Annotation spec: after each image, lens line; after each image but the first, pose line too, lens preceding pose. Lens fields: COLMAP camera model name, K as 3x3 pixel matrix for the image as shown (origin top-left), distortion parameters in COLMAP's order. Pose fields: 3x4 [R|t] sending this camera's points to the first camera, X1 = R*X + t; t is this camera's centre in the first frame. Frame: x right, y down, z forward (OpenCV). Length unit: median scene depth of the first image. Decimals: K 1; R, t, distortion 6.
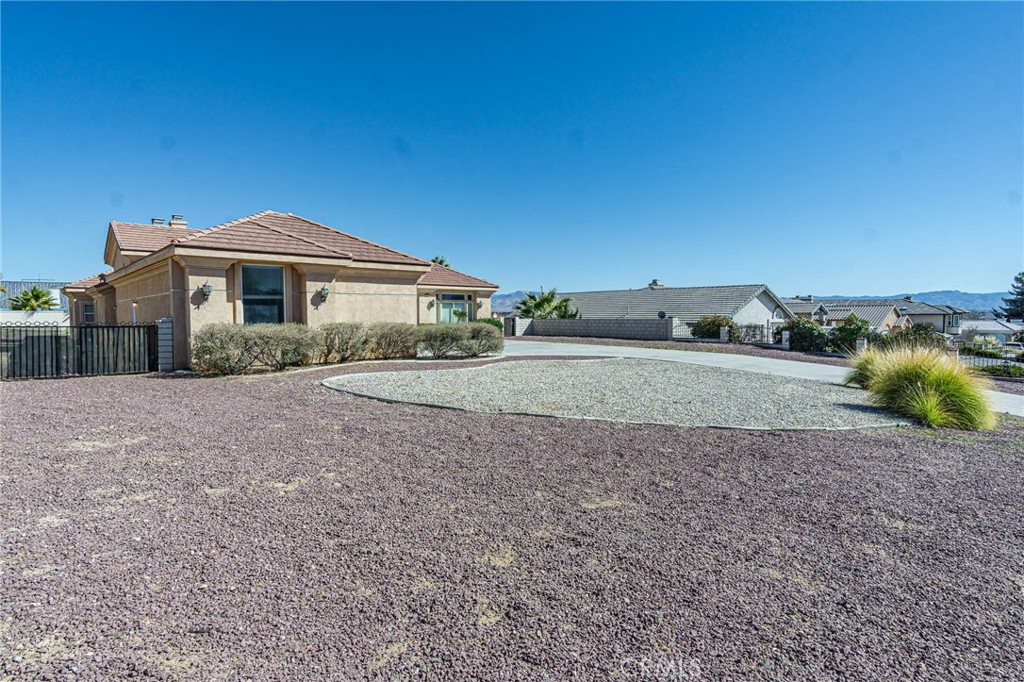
lens RADIAL K [[569.3, 0, 508.3], [0, 569.3, 322.0], [0, 0, 1]] dist [0.002800, 0.000575]
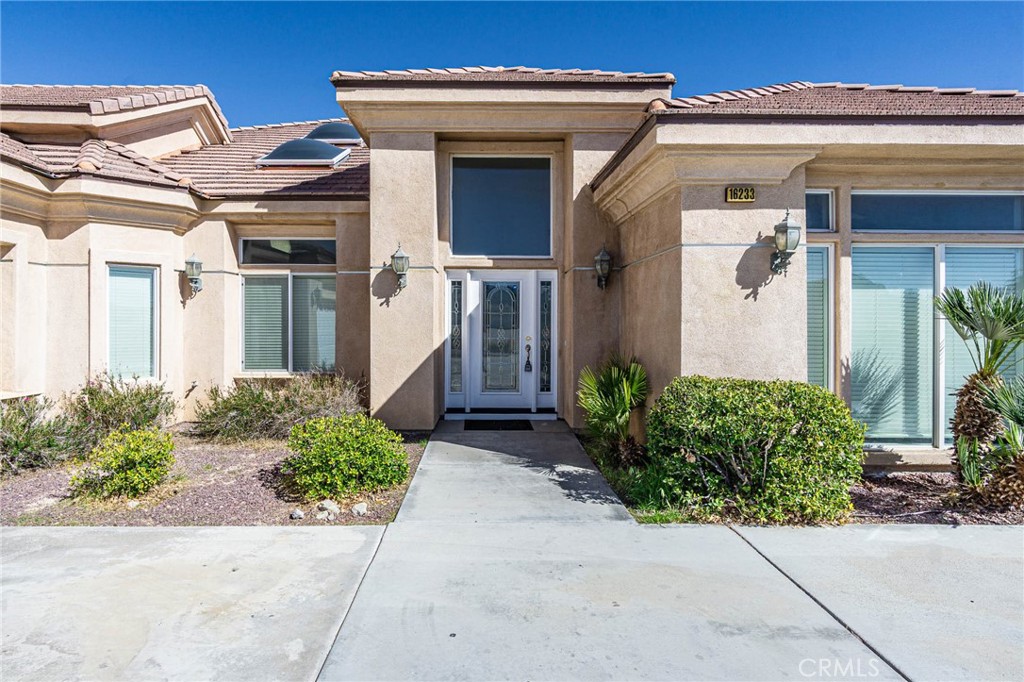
lens RADIAL K [[569.3, 0, 508.3], [0, 569.3, 322.0], [0, 0, 1]] dist [0.002800, 0.000575]
pose [[0.777822, 0.010968, -0.628389, -0.090326], [-0.009171, 0.999939, 0.006102, -0.013183], [0.628417, 0.001016, 0.777876, 0.810619]]
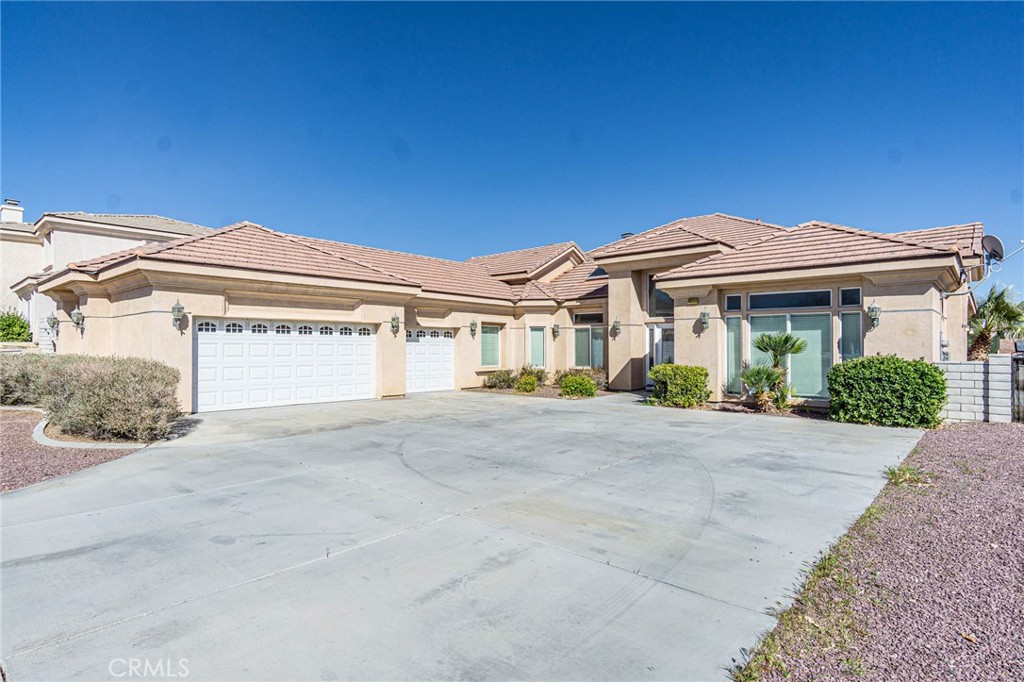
lens RADIAL K [[521.8, 0, 512.0], [0, 521.8, 341.0], [0, 0, 1]] dist [0.000708, 0.000088]
pose [[0.159893, -0.002953, -0.987130, 0.224604], [-0.001245, 0.999994, -0.003193, -0.015209], [0.987134, 0.001739, 0.159888, 0.770289]]
